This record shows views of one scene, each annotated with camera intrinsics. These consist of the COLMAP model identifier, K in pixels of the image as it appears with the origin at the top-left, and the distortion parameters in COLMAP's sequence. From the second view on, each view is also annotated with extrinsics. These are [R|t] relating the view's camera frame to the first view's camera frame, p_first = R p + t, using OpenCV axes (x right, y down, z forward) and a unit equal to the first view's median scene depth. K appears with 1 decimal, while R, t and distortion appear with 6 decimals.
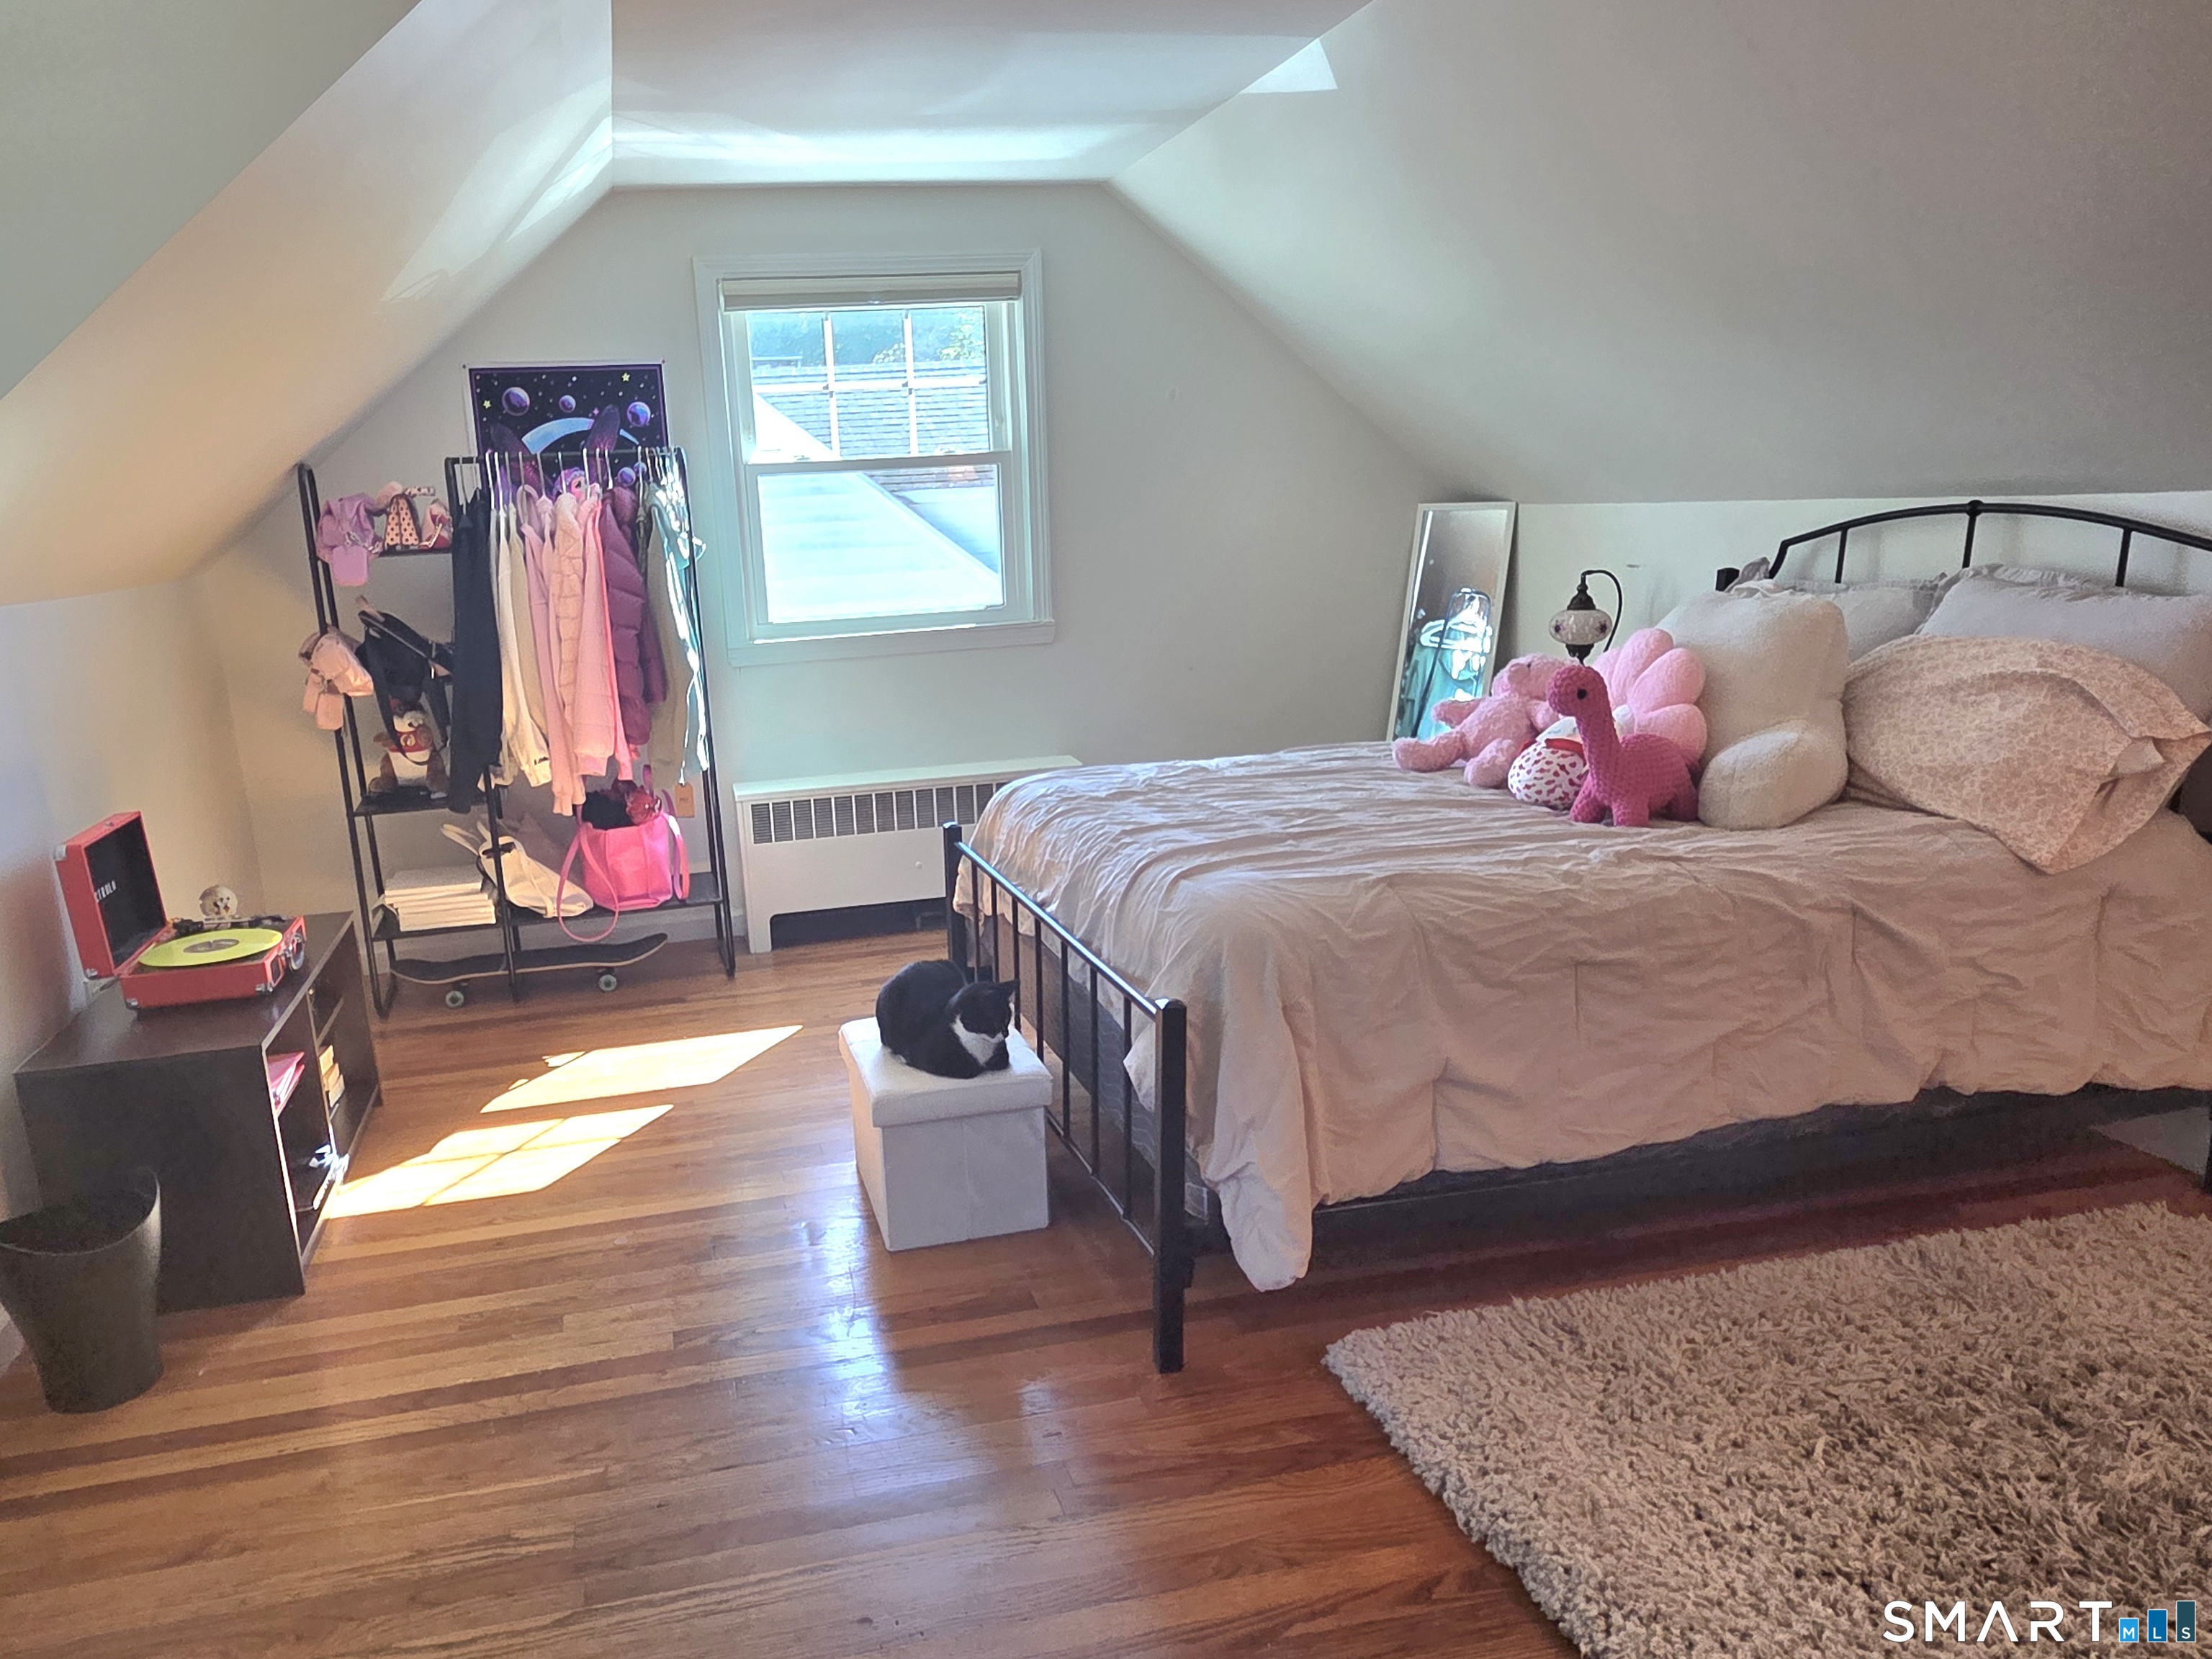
lens RADIAL K [[1433.5, 0, 917.5], [0, 1433.5, 840.8], [0, 0, 1]] dist [0.004593, 0.006004]
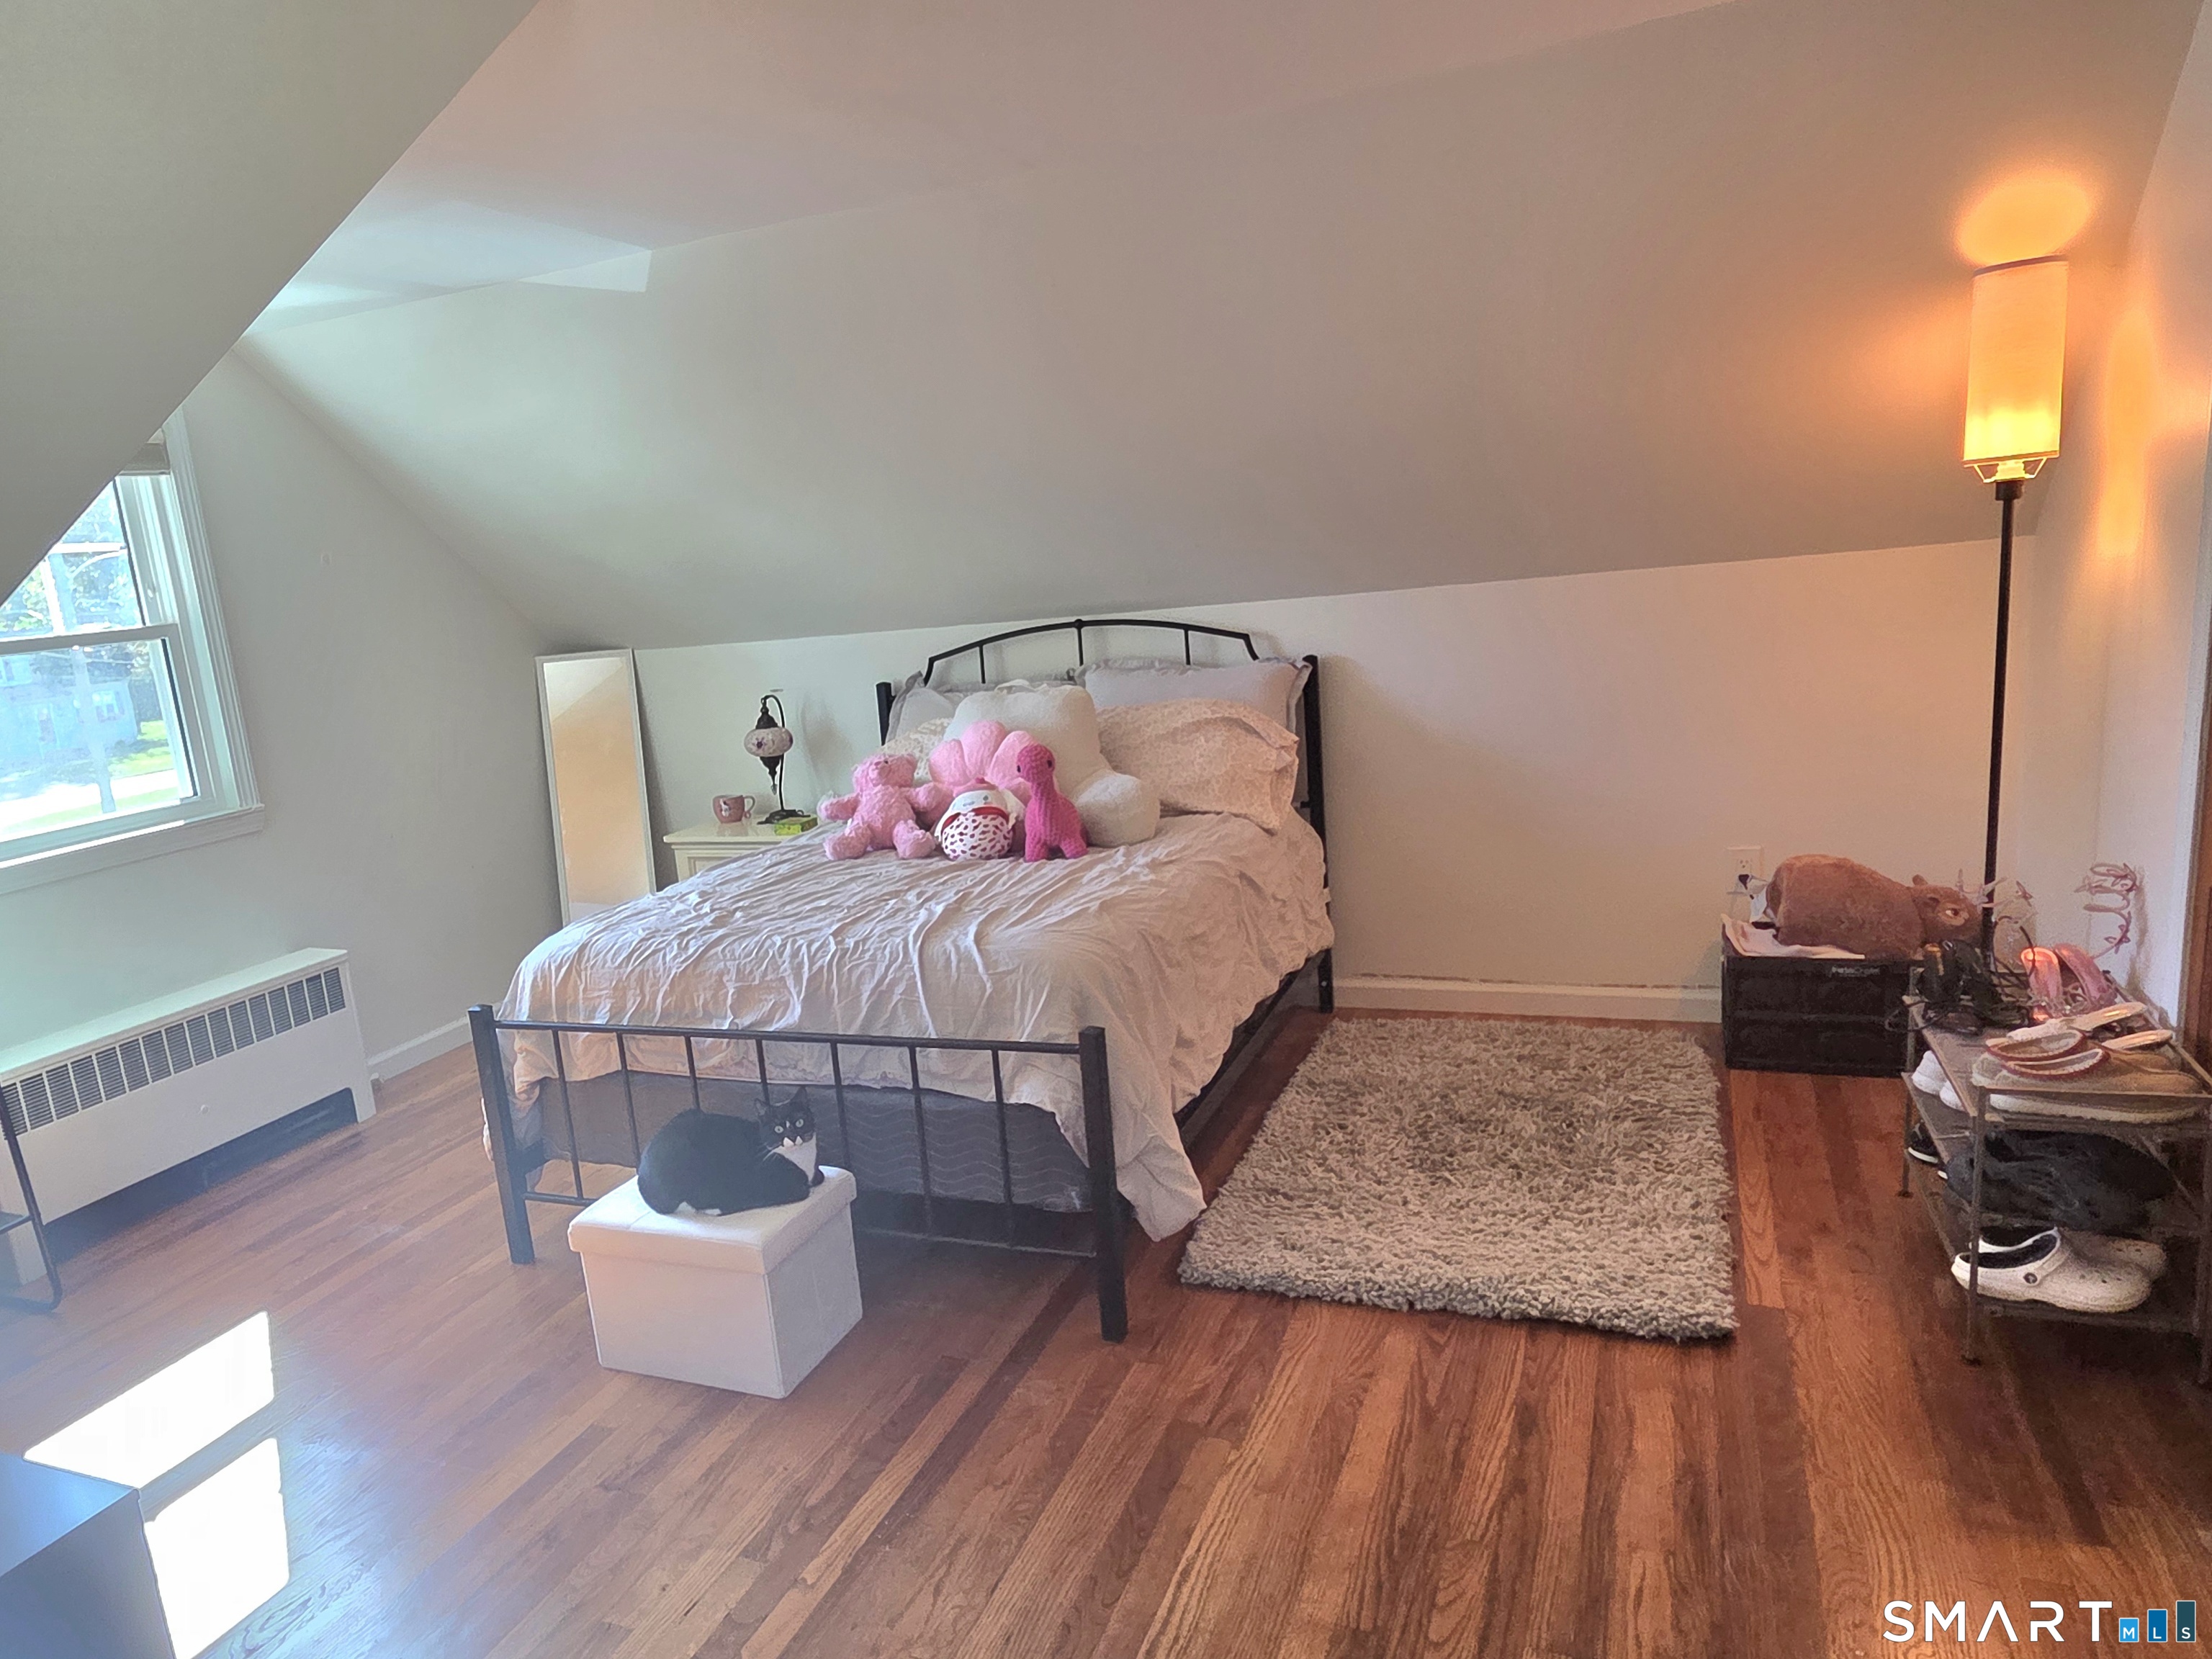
lens RADIAL K [[1433.5, 0, 917.5], [0, 1433.5, 840.8], [0, 0, 1]] dist [0.004593, 0.006004]
pose [[0.643614, -0.158615, 0.748734, -0.570145], [0.242280, 0.970203, -0.002733, -0.052863], [-0.725990, 0.183162, 0.662865, 0.189950]]
